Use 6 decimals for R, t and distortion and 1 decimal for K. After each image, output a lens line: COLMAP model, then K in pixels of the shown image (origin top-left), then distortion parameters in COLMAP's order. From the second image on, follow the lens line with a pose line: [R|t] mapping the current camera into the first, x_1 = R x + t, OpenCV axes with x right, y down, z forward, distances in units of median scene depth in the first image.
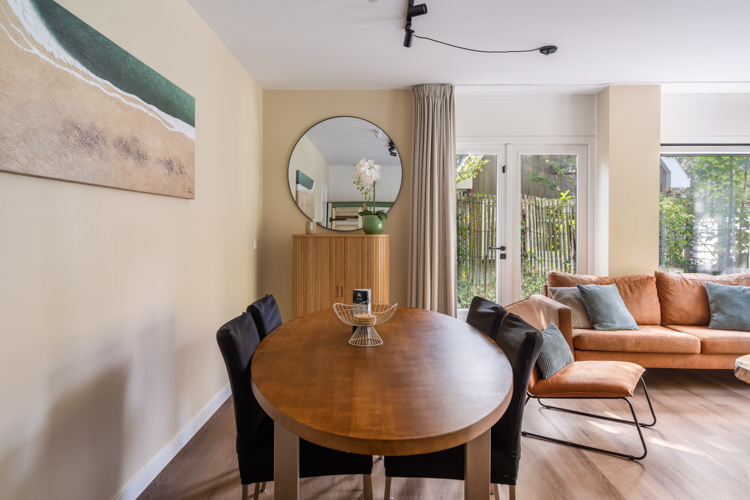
lens RADIAL K [[508.6, 0, 374.8], [0, 508.6, 251.2], [0, 0, 1]] dist [0.015042, -0.001404]
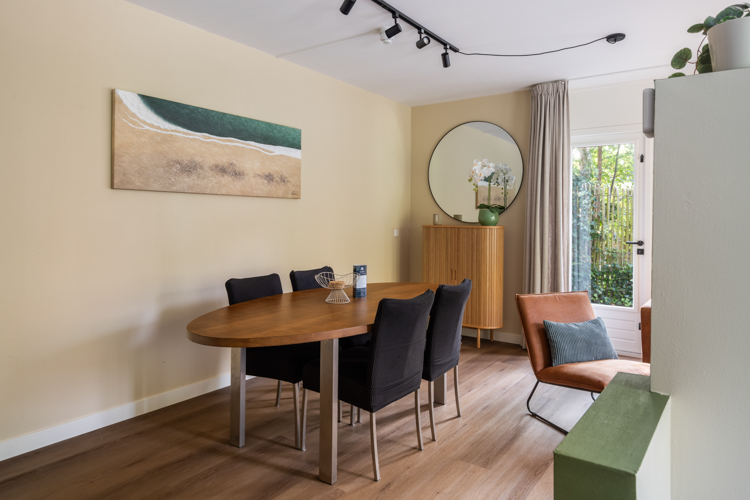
lens RADIAL K [[484.5, 0, 374.5], [0, 484.5, 248.1], [0, 0, 1]] dist [0.004312, -0.001501]
pose [[0.820786, 0.040564, -0.569793, 0.622431], [-0.034585, 0.999174, 0.021312, 0.002460], [0.570187, 0.002214, 0.821512, -0.019715]]
